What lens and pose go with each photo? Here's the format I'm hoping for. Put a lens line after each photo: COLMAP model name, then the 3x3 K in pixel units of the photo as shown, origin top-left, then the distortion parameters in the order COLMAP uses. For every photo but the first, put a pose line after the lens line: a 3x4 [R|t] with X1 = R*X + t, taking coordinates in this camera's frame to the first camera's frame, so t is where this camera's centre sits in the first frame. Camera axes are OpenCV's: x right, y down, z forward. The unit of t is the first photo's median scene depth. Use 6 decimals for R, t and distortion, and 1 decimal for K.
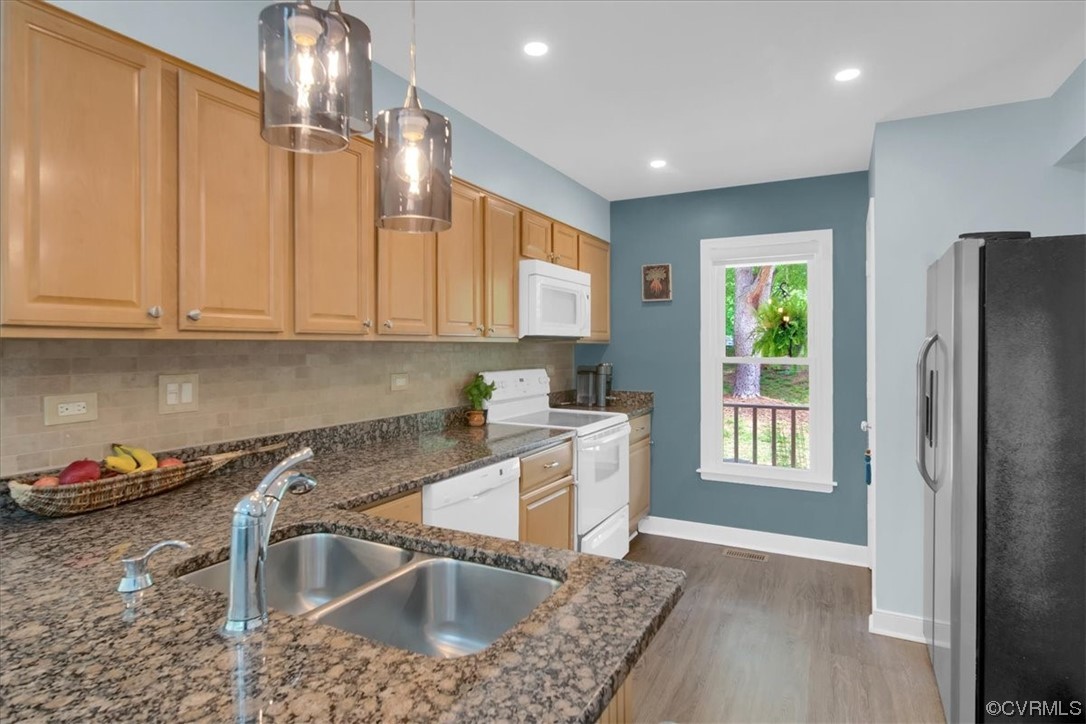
lens RADIAL K [[587.0, 0, 537.2], [0, 587.0, 345.9], [0, 0, 1]] dist [-0.000753, -0.000430]
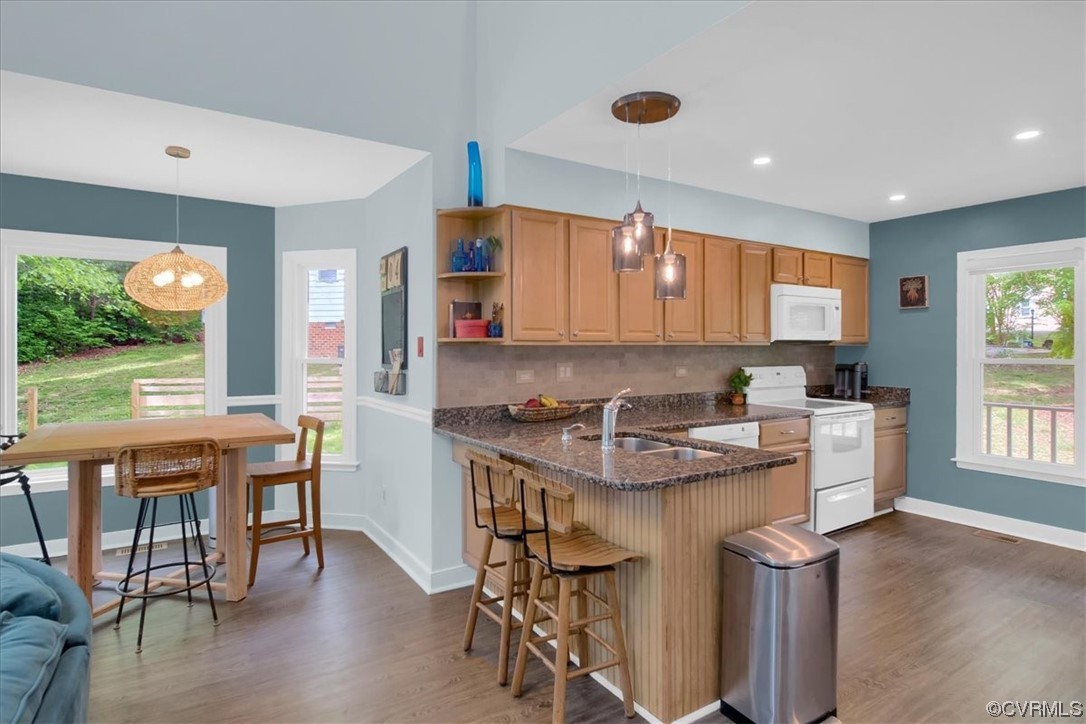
lens RADIAL K [[587.0, 0, 539.2], [0, 587.0, 350.8], [0, 0, 1]] dist [-0.000753, -0.000430]
pose [[0.872991, 0.003949, -0.487721, 0.191928], [-0.000112, 0.999969, 0.007895, -0.004478], [0.487737, -0.006837, 0.872964, -0.528224]]
